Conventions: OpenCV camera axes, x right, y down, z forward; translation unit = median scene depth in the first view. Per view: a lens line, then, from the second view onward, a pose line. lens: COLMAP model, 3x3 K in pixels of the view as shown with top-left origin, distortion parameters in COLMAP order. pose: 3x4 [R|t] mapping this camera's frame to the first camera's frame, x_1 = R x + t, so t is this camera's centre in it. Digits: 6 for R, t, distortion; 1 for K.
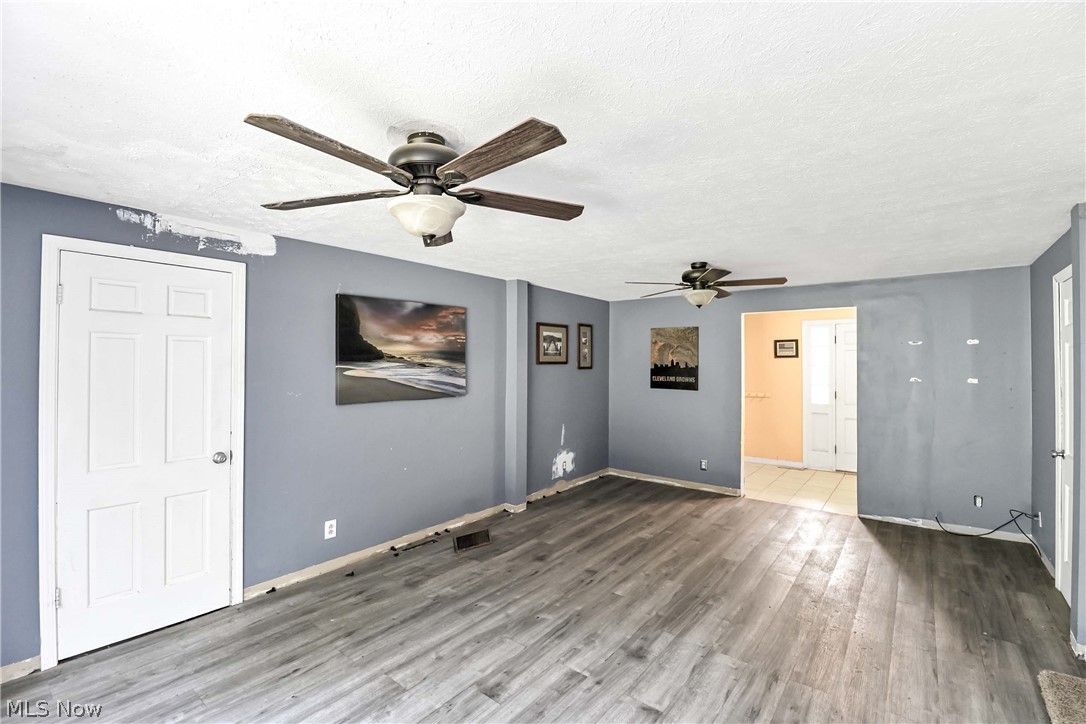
lens RADIAL K [[477.7, 0, 539.5], [0, 477.7, 363.1], [0, 0, 1]] dist [-0.001863, -0.008764]
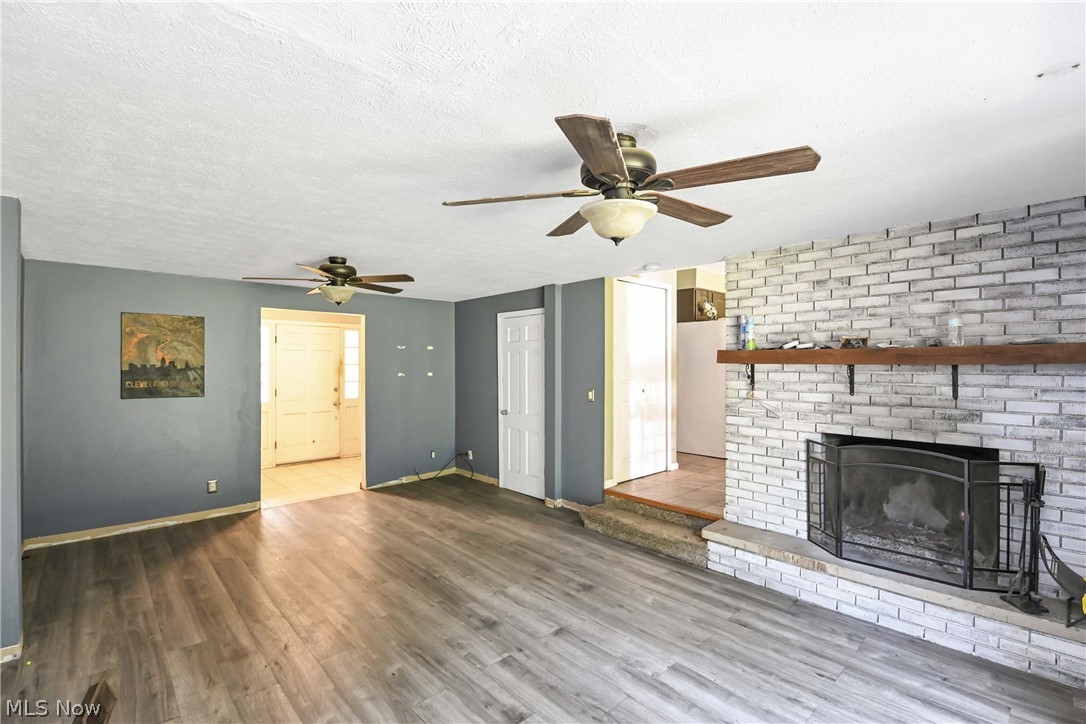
lens RADIAL K [[484.1, 0, 550.5], [0, 484.1, 366.0], [0, 0, 1]] dist [-0.002333, -0.009778]
pose [[0.134869, -0.010512, 0.990808, -0.678368], [-0.000941, 0.999942, 0.010737, -0.005222], [-0.990863, -0.002380, 0.134852, 0.537927]]
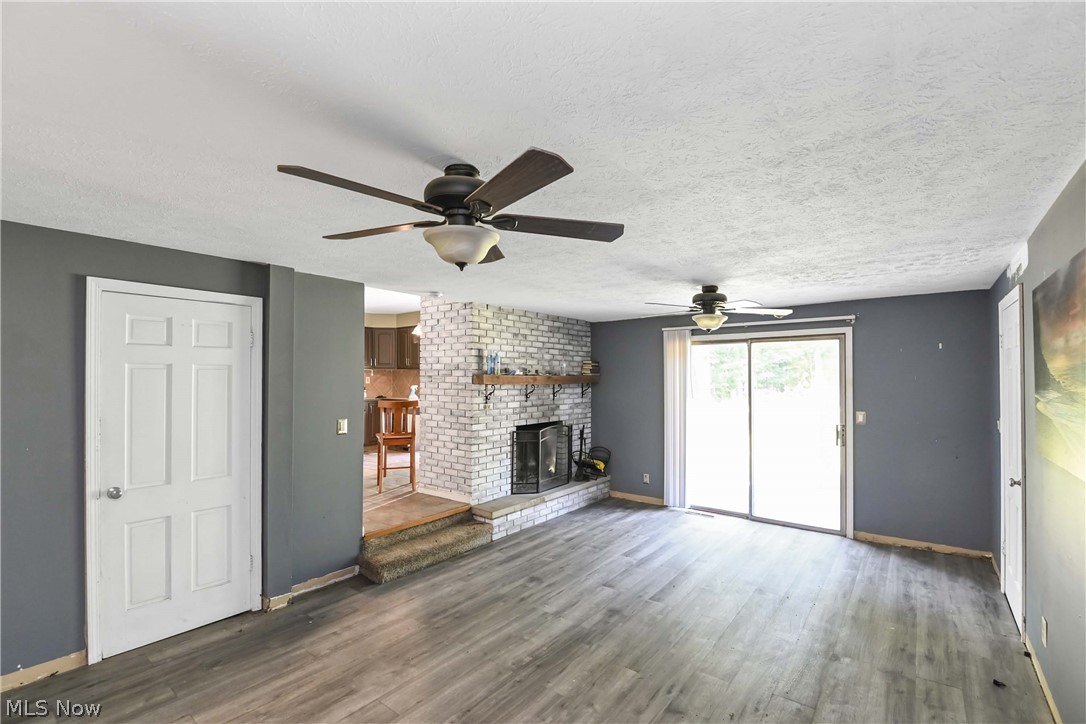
lens RADIAL K [[473.8, 0, 545.6], [0, 473.8, 375.7], [0, 0, 1]] dist [-0.000650, -0.000196]
pose [[-0.999856, -0.007802, -0.015080, 0.315962], [-0.007682, 0.999938, -0.008017, -0.016538], [0.015142, -0.007900, -0.999854, 1.743301]]
